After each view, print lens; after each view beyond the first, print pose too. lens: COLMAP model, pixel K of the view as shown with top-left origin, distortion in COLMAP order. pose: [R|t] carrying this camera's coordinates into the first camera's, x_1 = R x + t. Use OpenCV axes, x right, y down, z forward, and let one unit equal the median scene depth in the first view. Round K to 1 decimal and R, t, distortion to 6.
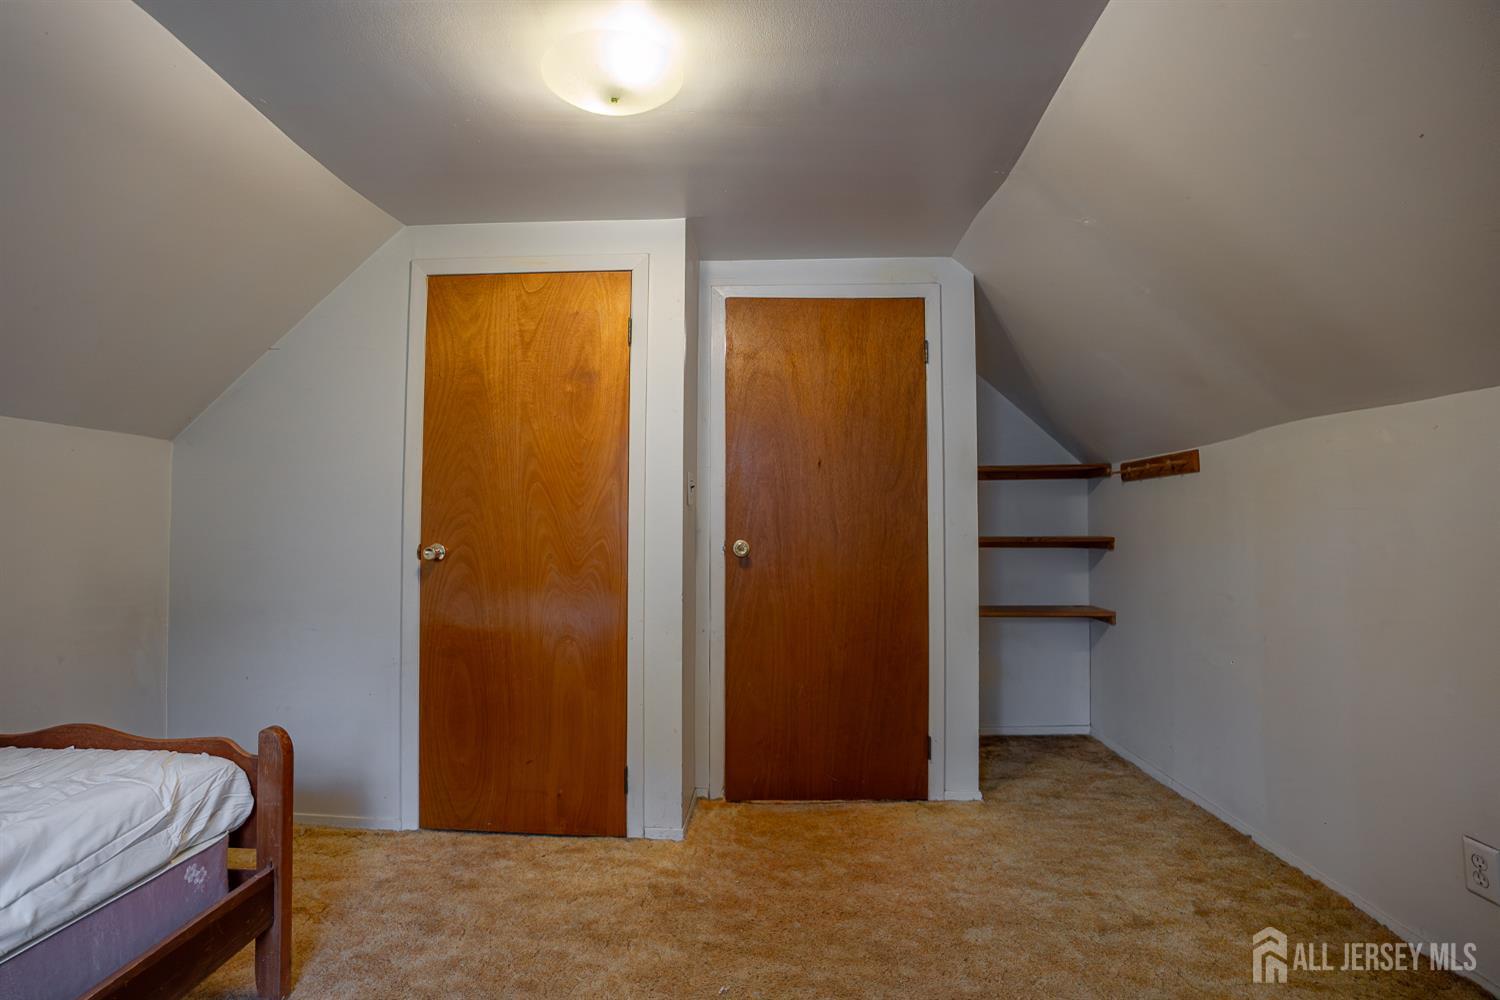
lens RADIAL K [[709.8, 0, 747.5], [0, 709.8, 497.0], [0, 0, 1]] dist [-0.071173, 0.027331]
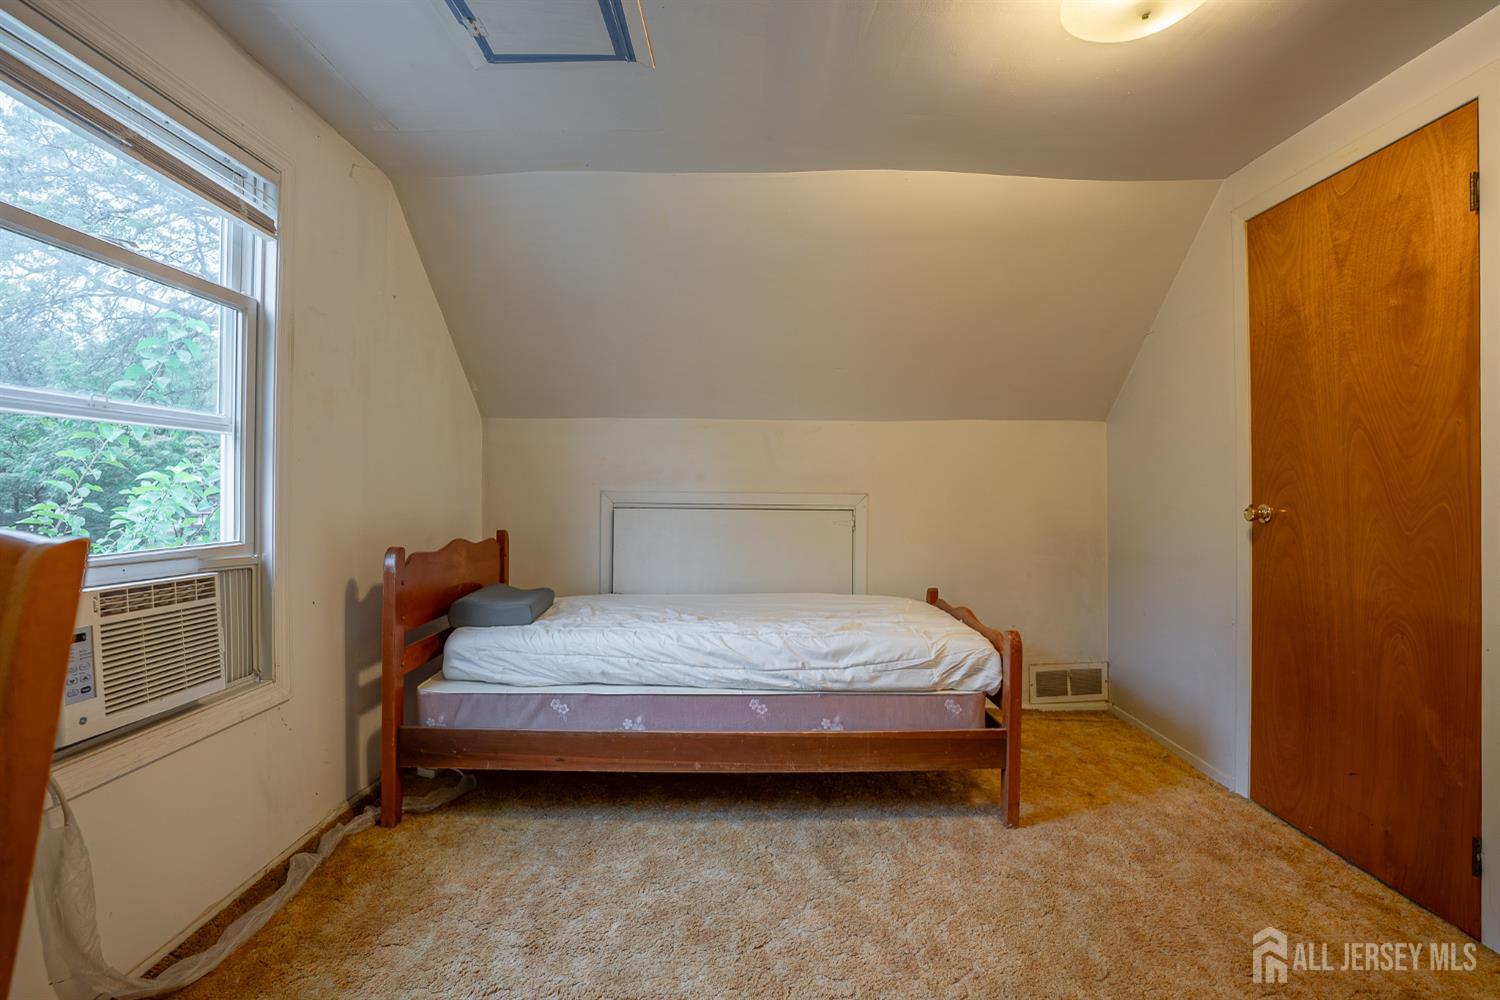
lens RADIAL K [[655.1, 0, 706.8], [0, 655.1, 482.8], [0, 0, 1]] dist [-0.060200, 0.019297]
pose [[0.033038, -0.009512, -0.999409, 0.395479], [0.040959, 0.999128, -0.008155, 0.015418], [0.998614, -0.040665, 0.033399, 0.238459]]
